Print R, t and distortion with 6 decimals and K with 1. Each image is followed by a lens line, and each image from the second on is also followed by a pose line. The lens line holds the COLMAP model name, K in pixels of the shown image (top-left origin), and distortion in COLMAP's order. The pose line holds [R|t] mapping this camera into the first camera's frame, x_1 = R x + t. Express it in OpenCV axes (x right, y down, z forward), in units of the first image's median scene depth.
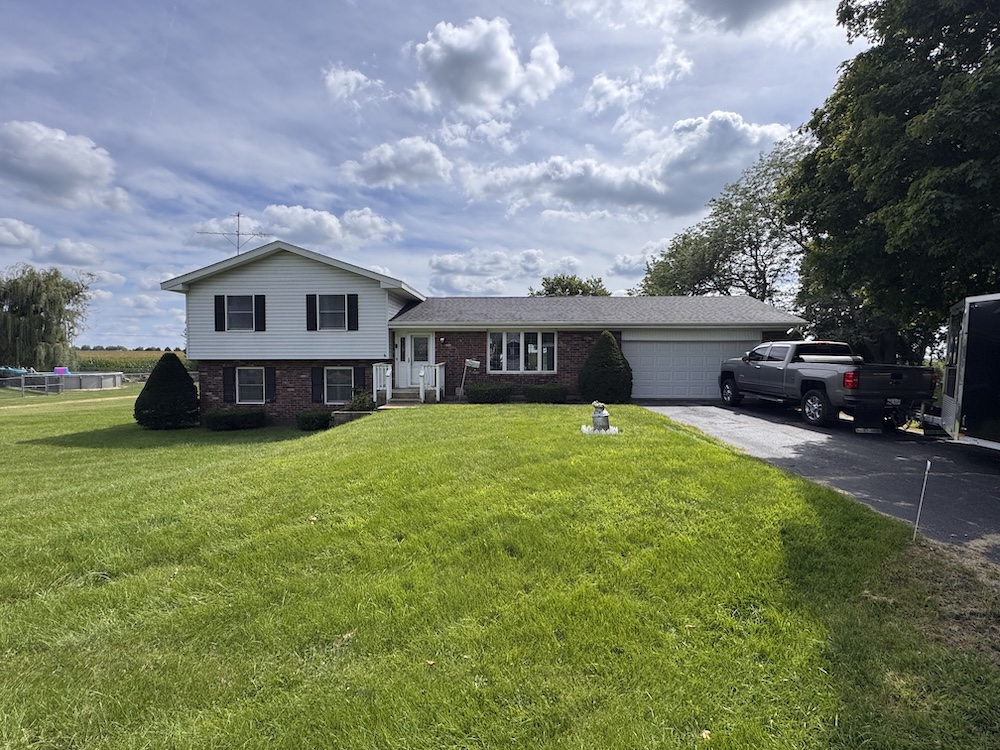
lens RADIAL K [[466.5, 0, 500.0], [0, 466.5, 375.0], [0, 0, 1]] dist [-0.001633, -0.000664]
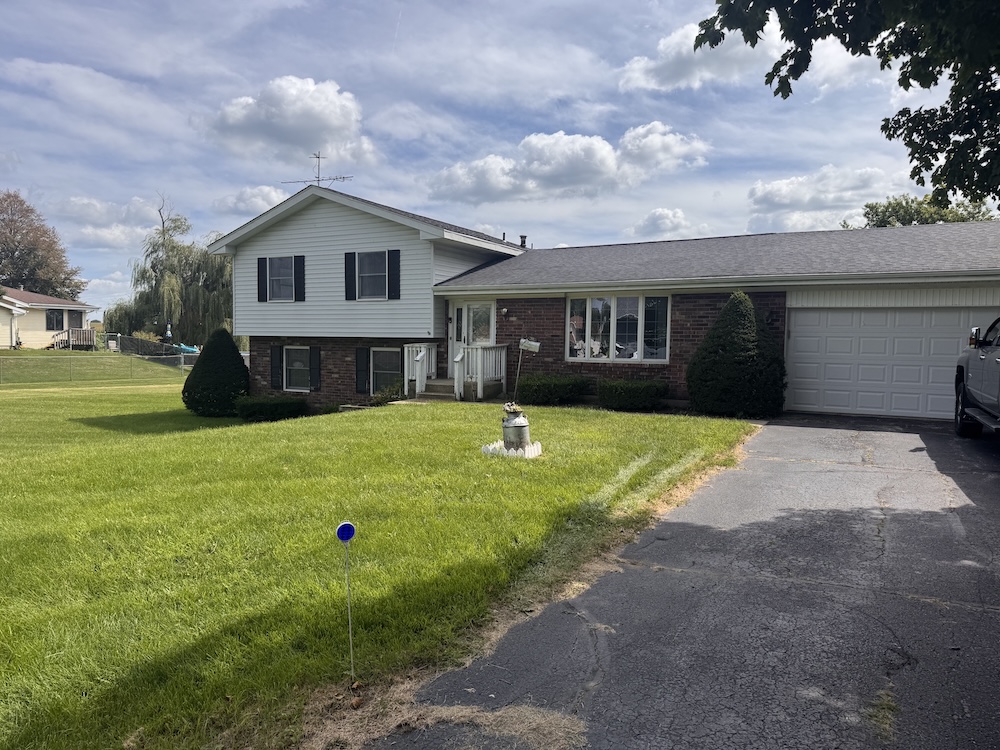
lens RADIAL K [[686.0, 0, 518.3], [0, 686.0, 379.7], [0, 0, 1]] dist [0.084945, -0.000223]
pose [[0.898369, 0.035624, -0.437795, 0.348269], [-0.028676, 0.999336, 0.022472, 0.003317], [0.438305, -0.007633, 0.898794, 0.094748]]
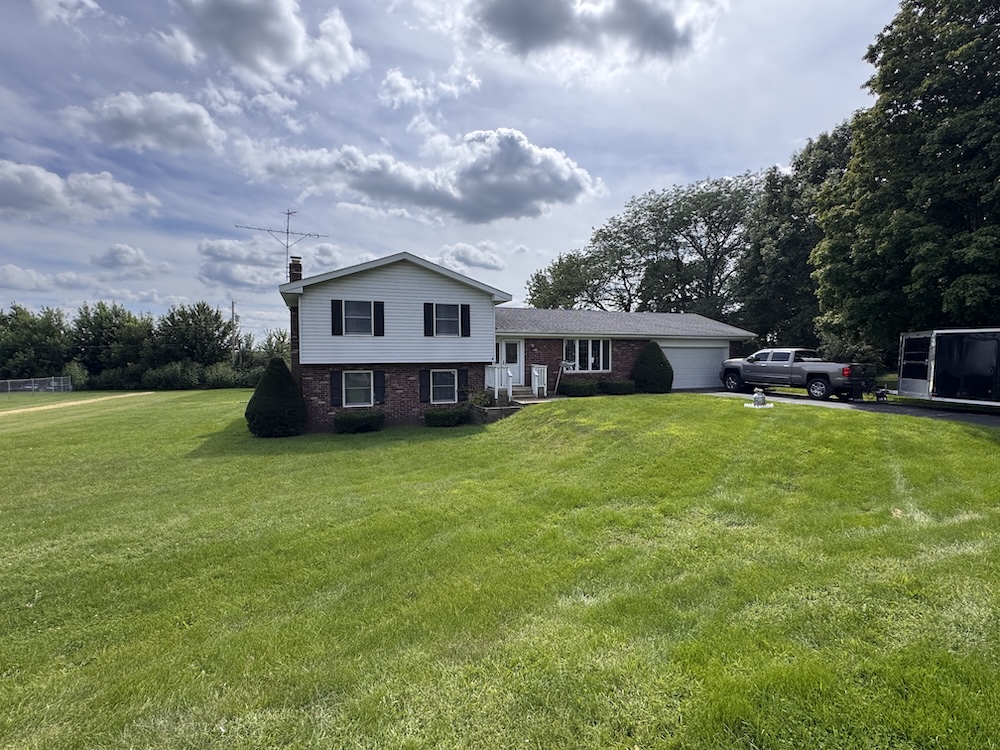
lens RADIAL K [[466.5, 0, 500.0], [0, 466.5, 375.0], [0, 0, 1]] dist [-0.001633, -0.000664]
pose [[0.920643, -0.019249, 0.389931, -0.672930], [0.019491, 0.999804, 0.003337, -0.005243], [-0.389919, 0.004528, 0.920838, -0.062870]]
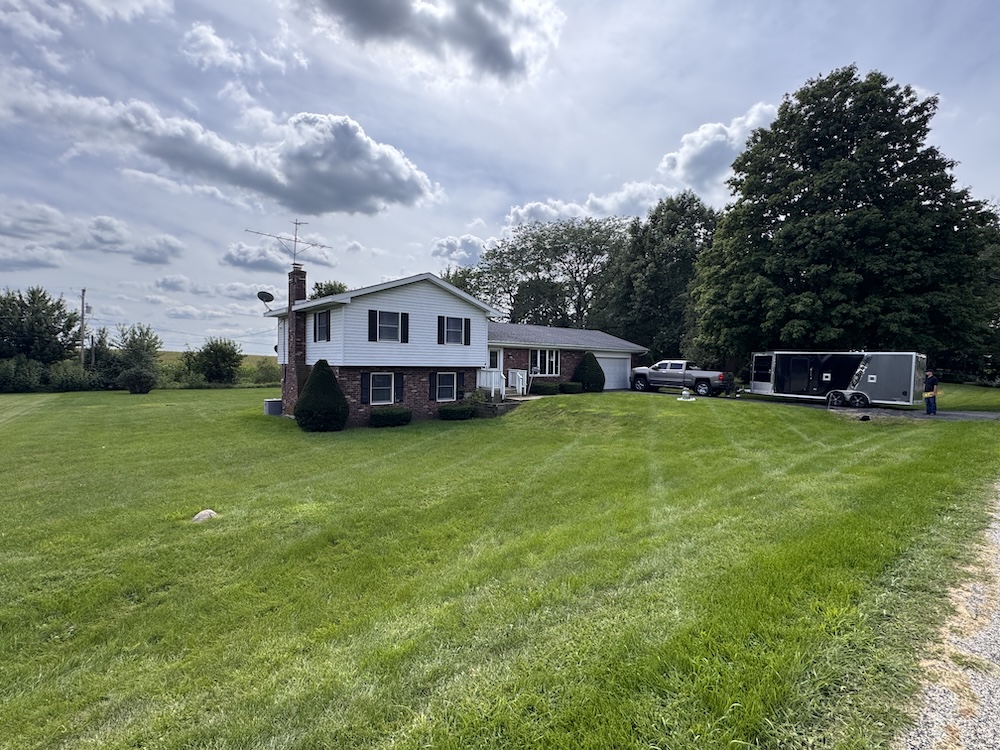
lens RADIAL K [[466.5, 0, 500.0], [0, 466.5, 375.0], [0, 0, 1]] dist [-0.001633, -0.000664]
pose [[0.736132, -0.007173, 0.676800, -1.146873], [0.009739, 0.999953, 0.000006, -0.008320], [-0.676768, 0.006587, 0.736167, -0.051603]]
